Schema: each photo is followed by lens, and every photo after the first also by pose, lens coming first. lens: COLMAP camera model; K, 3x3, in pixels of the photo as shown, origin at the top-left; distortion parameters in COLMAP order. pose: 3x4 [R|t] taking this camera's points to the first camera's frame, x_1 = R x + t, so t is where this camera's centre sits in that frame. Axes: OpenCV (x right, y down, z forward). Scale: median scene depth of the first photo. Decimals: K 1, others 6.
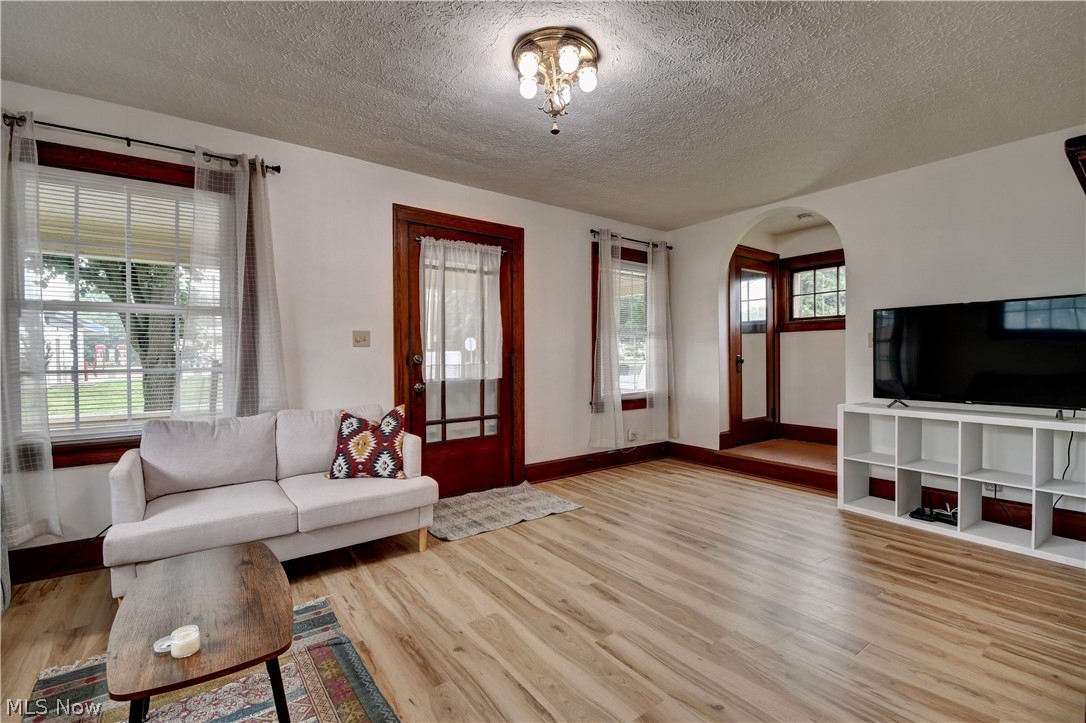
lens RADIAL K [[473.7, 0, 546.1], [0, 473.7, 359.4], [0, 0, 1]] dist [0.013565, -0.020152]
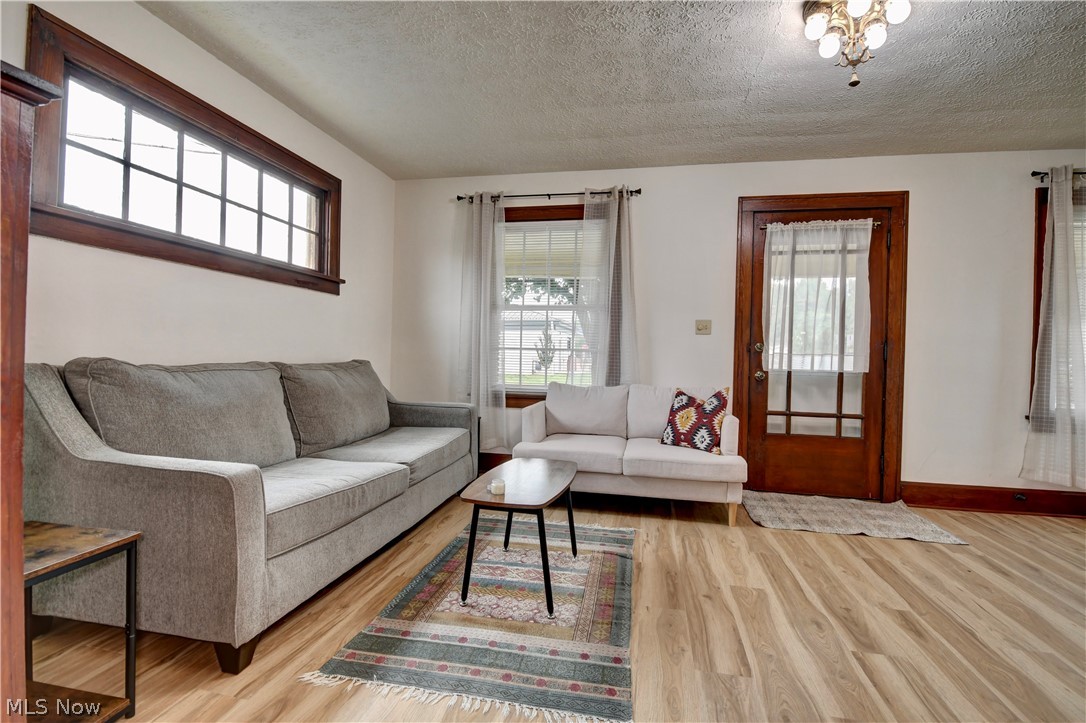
lens RADIAL K [[489.7, 0, 542.8], [0, 489.7, 359.6], [0, 0, 1]] dist [0.014055, -0.023398]
pose [[0.658194, 0.027674, -0.752339, 0.250302], [-0.033412, 0.999413, 0.007531, 0.039693], [0.752106, 0.020181, 0.658733, -0.030577]]
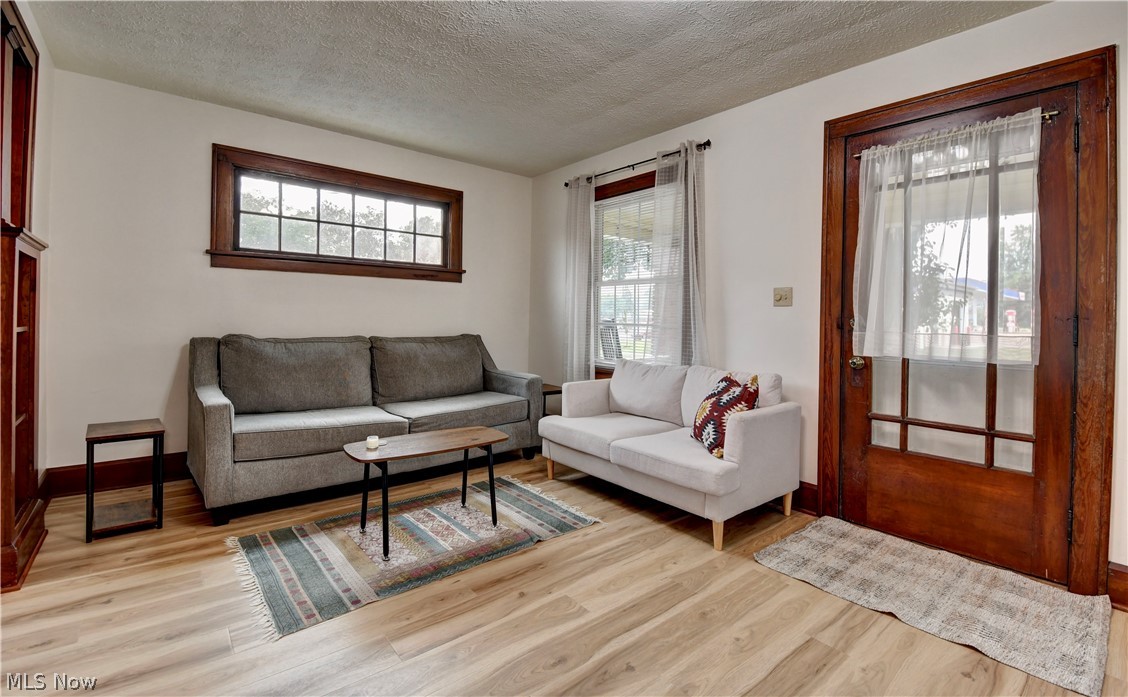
lens RADIAL K [[493.8, 0, 565.2], [0, 493.8, 320.3], [0, 0, 1]] dist [0.007661, -0.015795]
pose [[0.047217, 0.013616, -0.998792, 0.549904], [-0.025898, 0.999588, 0.012403, -0.003136], [0.998549, 0.025281, 0.047550, 0.633255]]
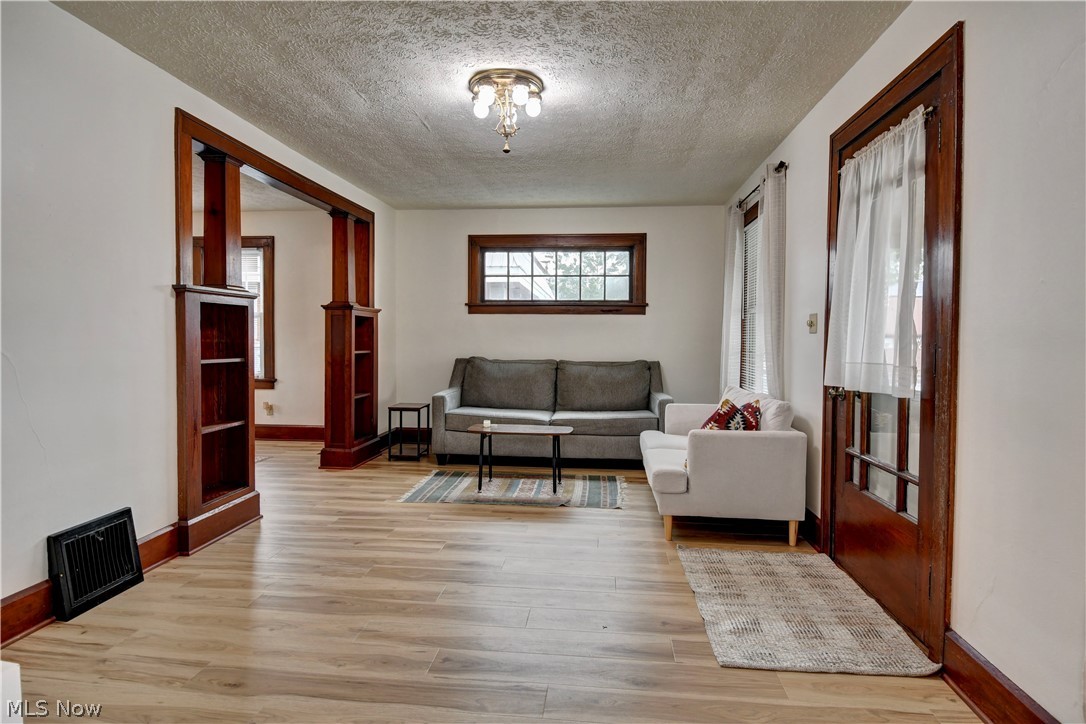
lens RADIAL K [[585.2, 0, 543.0], [0, 585.2, 362.0], [0, 0, 1]] dist [0.000832, -0.000199]
pose [[-0.679812, 0.031114, -0.732726, 0.752446], [-0.009736, 0.998629, 0.051438, -0.028319], [0.733322, 0.042102, -0.678576, 1.513253]]
